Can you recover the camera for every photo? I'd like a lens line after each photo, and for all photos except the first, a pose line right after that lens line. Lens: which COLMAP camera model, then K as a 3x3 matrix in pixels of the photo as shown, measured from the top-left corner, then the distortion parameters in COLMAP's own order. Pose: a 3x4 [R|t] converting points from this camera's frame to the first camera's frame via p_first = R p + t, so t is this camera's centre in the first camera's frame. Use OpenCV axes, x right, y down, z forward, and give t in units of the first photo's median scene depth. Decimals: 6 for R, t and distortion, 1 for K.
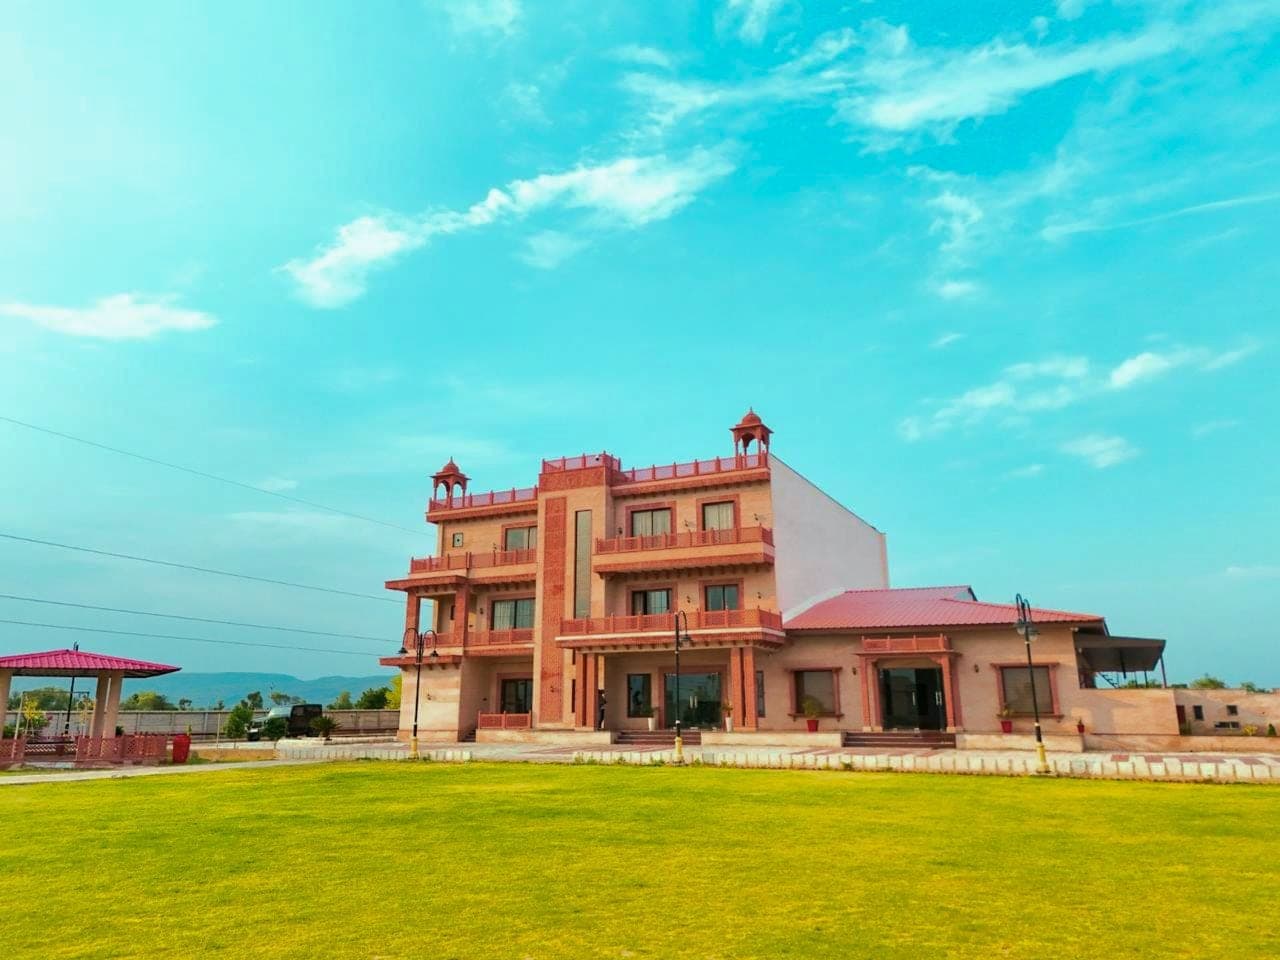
lens RADIAL K [[942.8, 0, 640.0], [0, 942.8, 480.0], [0, 0, 1]] dist [0.166631, -0.283940]
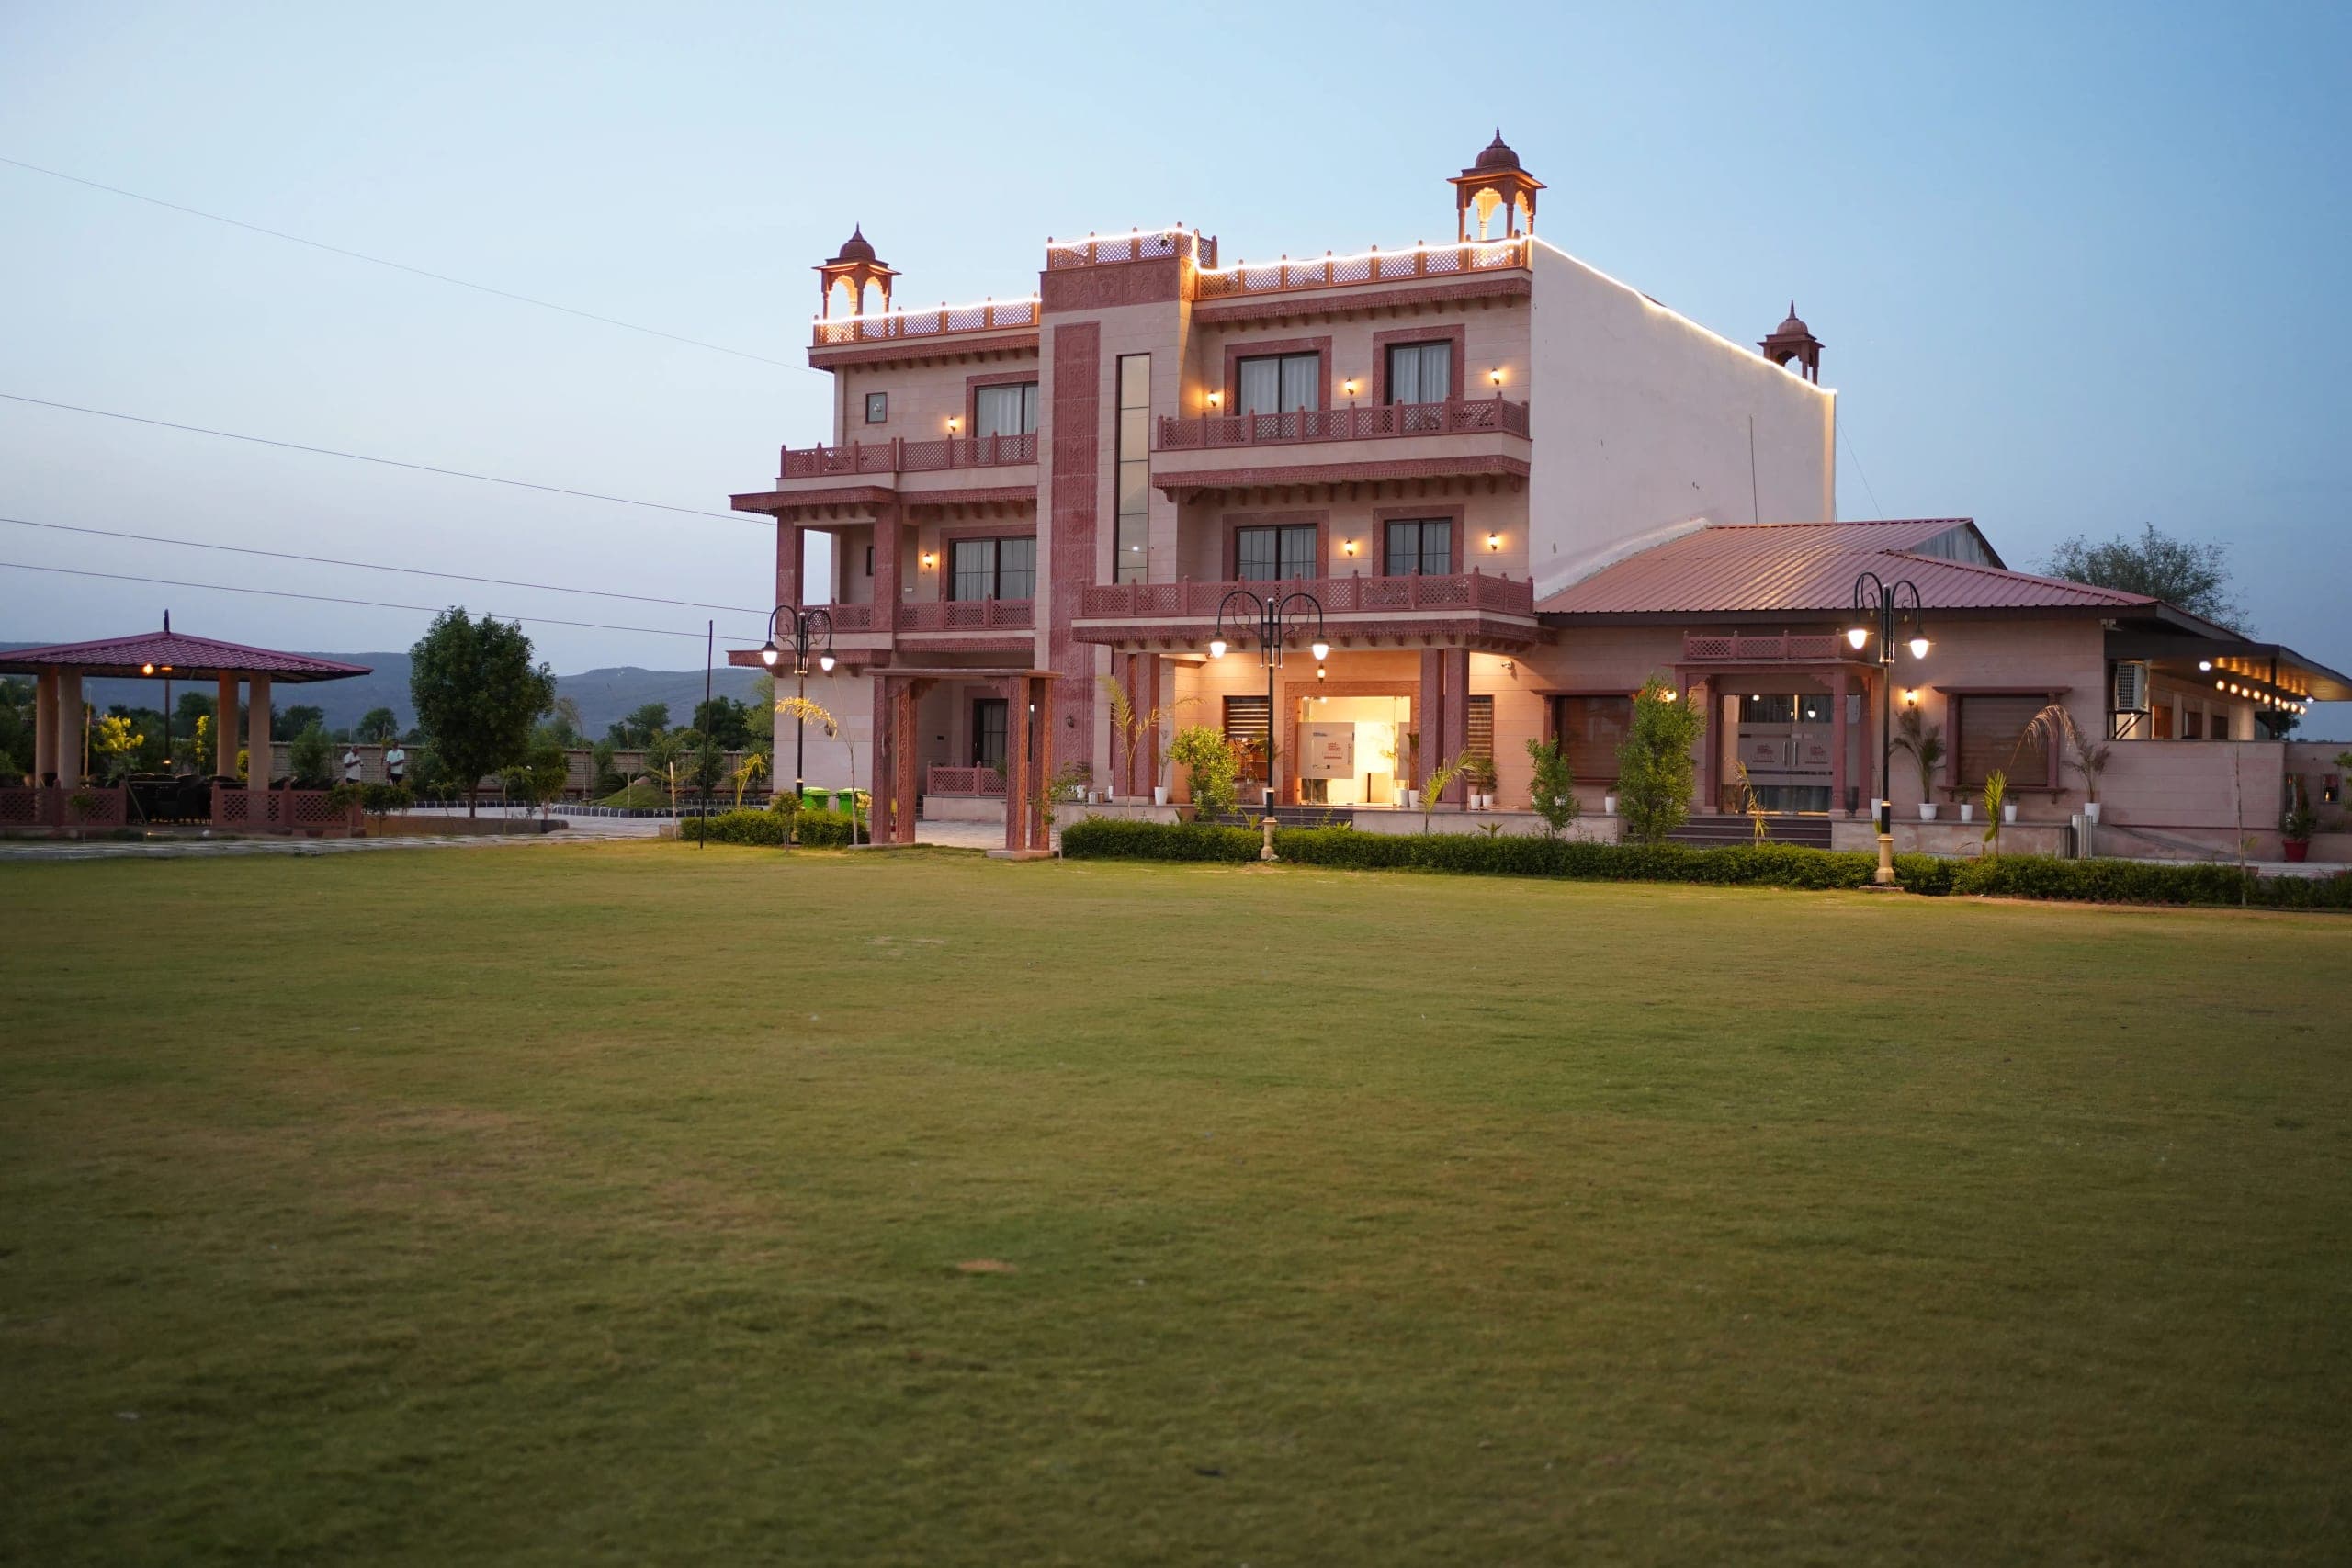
lens RADIAL K [[2394.3, 0, 1176.0], [0, 2394.3, 784.0], [0, 0, 1]] dist [-0.036370, 0.008189]
pose [[0.996998, 0.020506, -0.074662, 0.053764], [-0.001606, 0.969560, 0.244848, -0.051518], [0.077410, -0.243993, 0.966683, -0.197746]]
